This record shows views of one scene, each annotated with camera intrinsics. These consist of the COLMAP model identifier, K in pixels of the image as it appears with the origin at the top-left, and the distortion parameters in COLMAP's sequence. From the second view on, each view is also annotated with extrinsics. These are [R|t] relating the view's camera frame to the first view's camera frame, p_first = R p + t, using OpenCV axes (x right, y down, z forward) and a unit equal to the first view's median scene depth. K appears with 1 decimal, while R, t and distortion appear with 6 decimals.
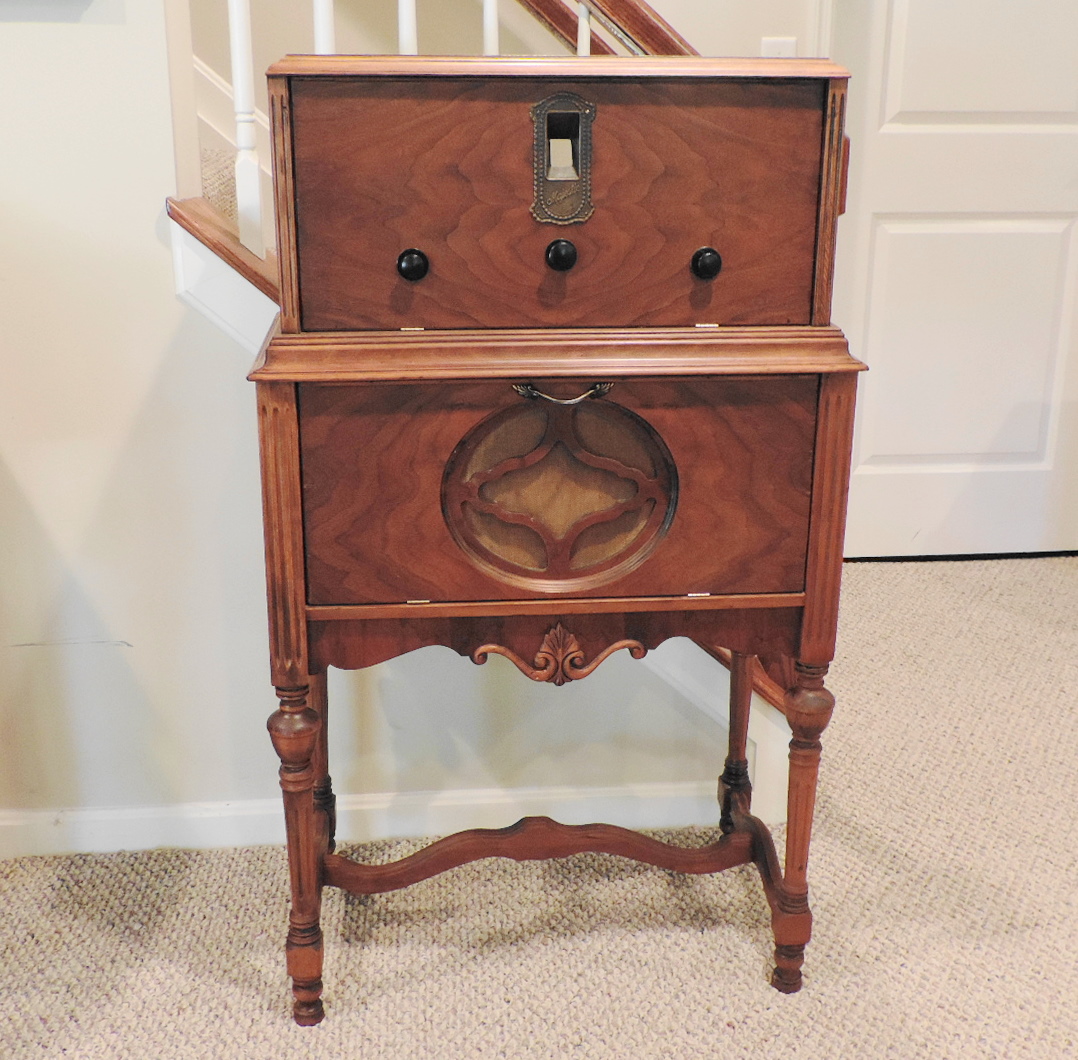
lens RADIAL K [[1337.8, 0, 530.2], [0, 1337.8, 528.5], [0, 0, 1]] dist [-0.007425, 0.020249]
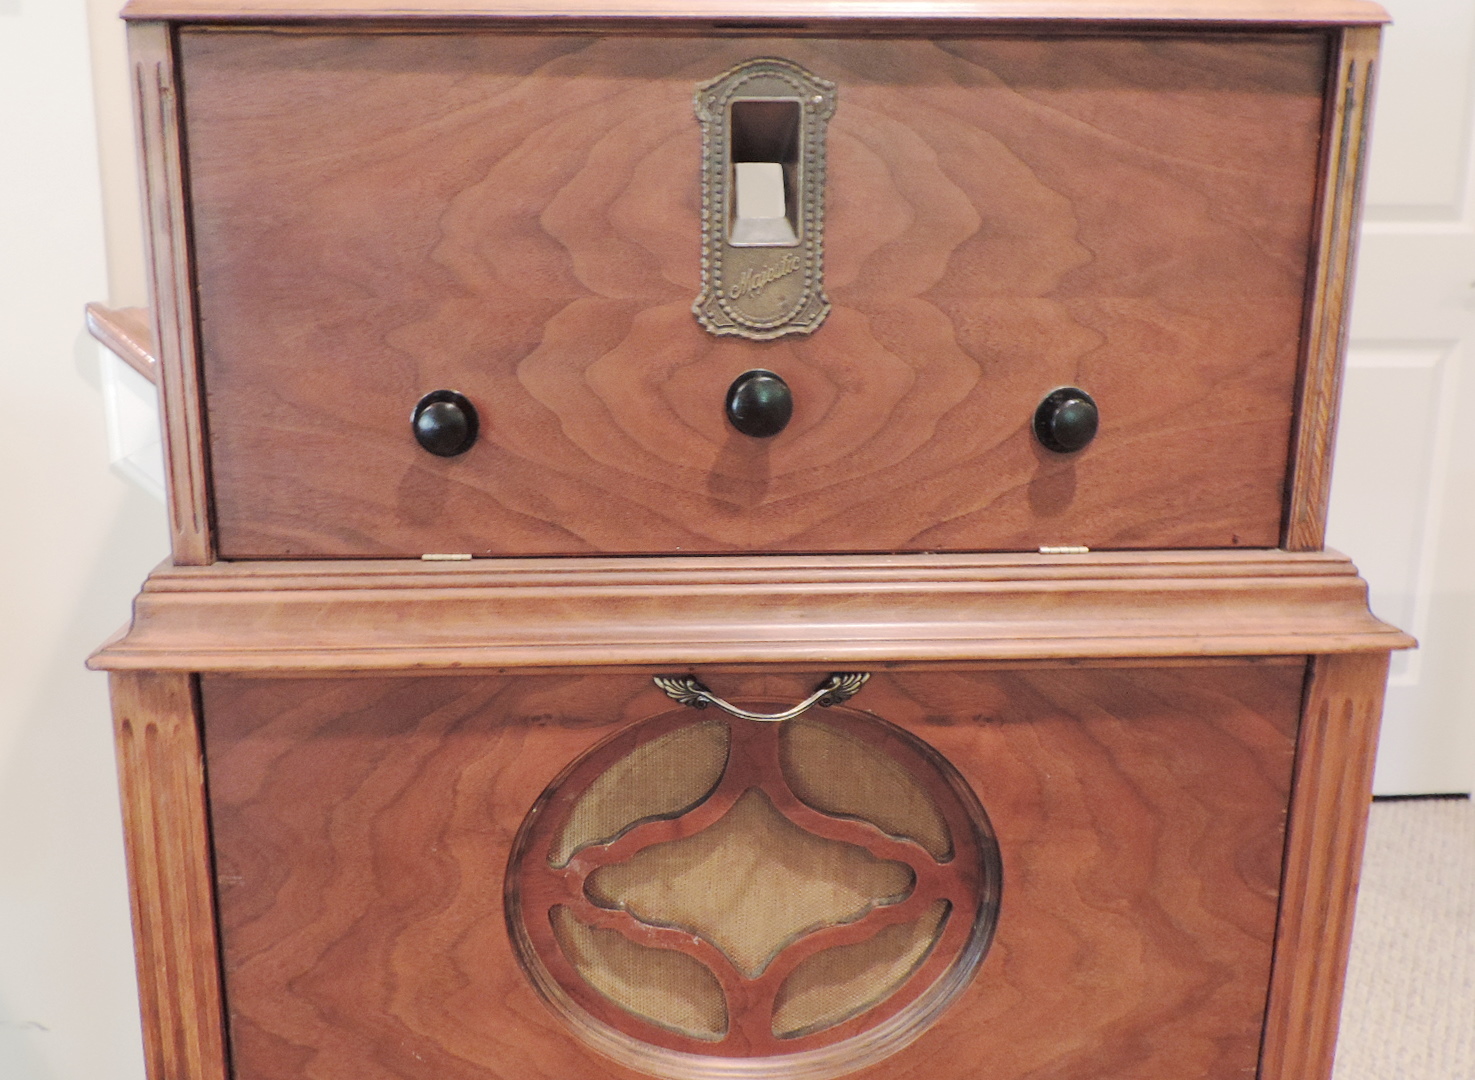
lens RADIAL K [[1367.3, 0, 653.1], [0, 1367.3, 575.7], [0, 0, 1]] dist [0.007693, -0.002774]
pose [[0.998945, 0.006528, -0.045463, 0.007742], [-0.009640, 0.997600, -0.068570, -0.105039], [0.044906, 0.068936, 0.996610, 0.495736]]
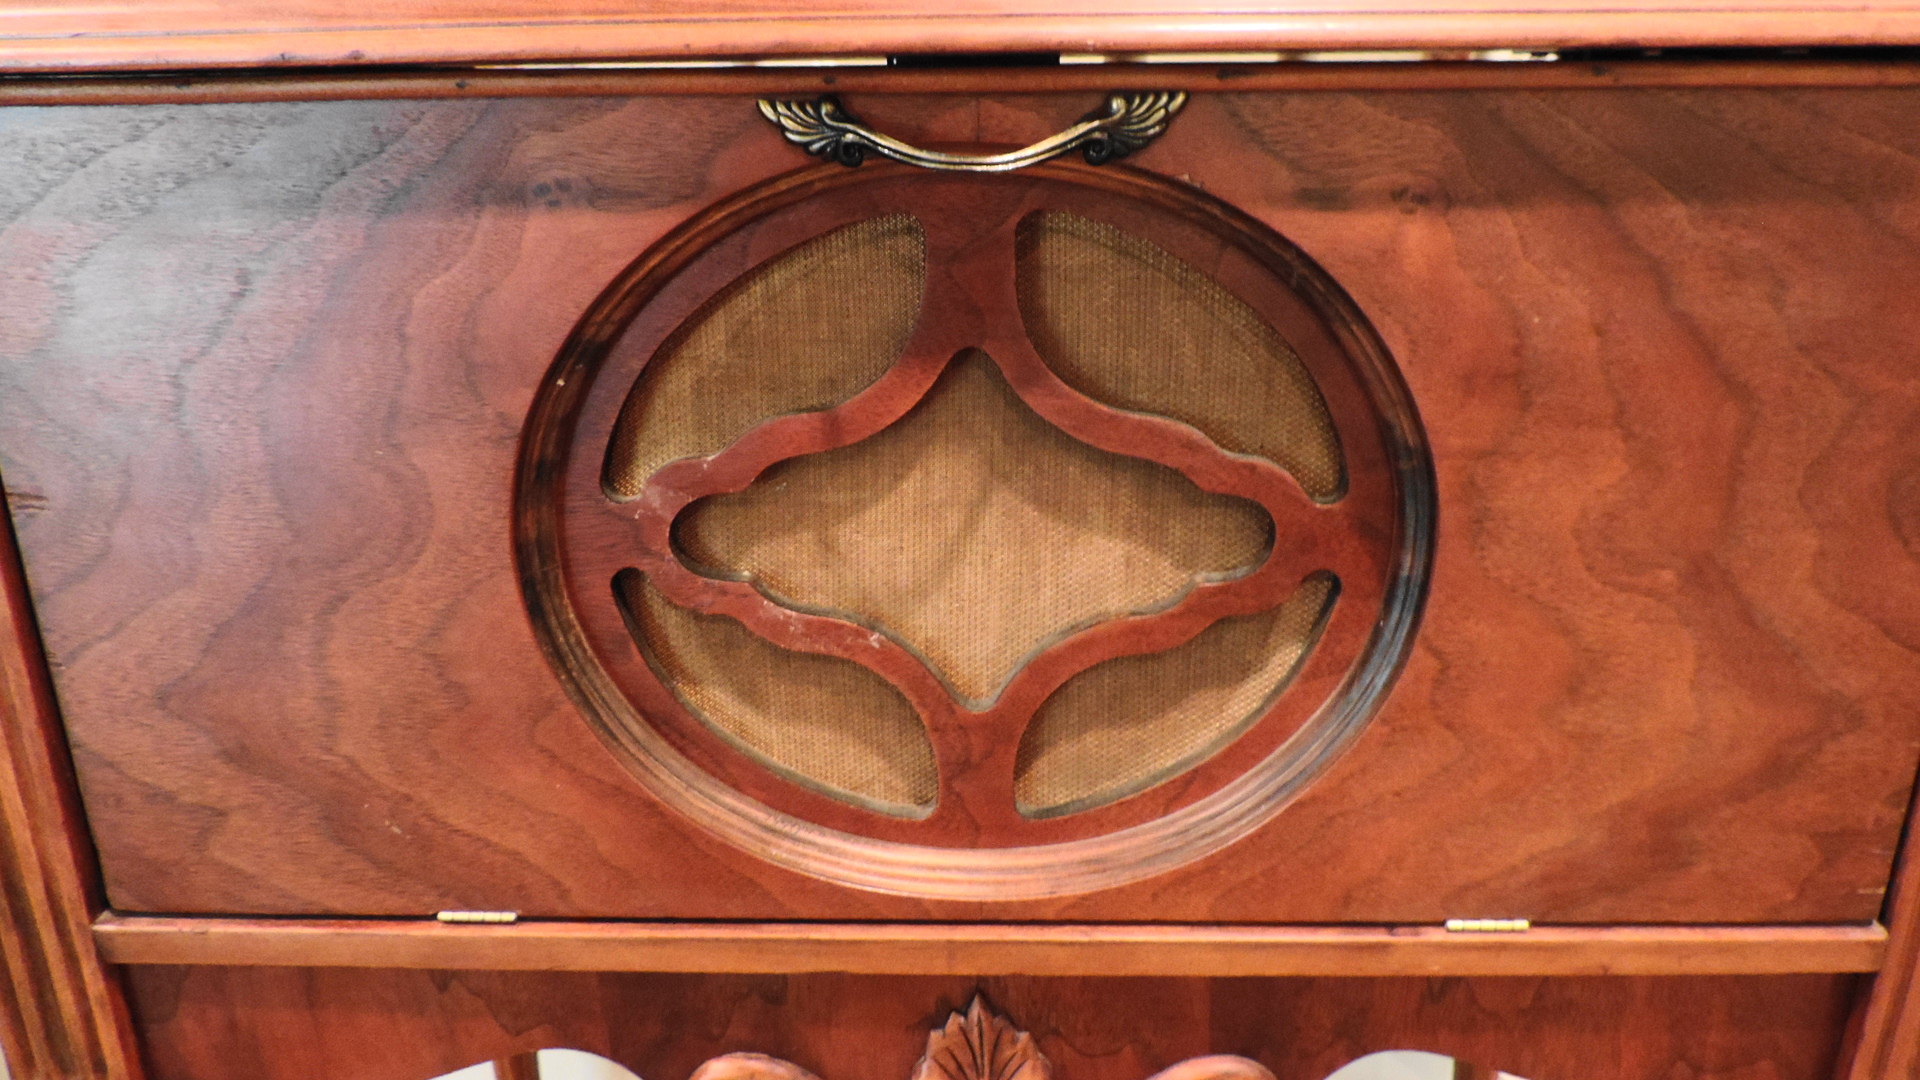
lens RADIAL K [[1378.5, 0, 960.0], [0, 1378.5, 540.0], [0, 0, 1]] dist [-0.003899, -0.002275]
pose [[0.993838, 0.020898, -0.108852, 0.048976], [-0.020005, 0.999757, 0.009289, -0.030172], [0.109019, -0.007055, 0.994015, 0.723958]]
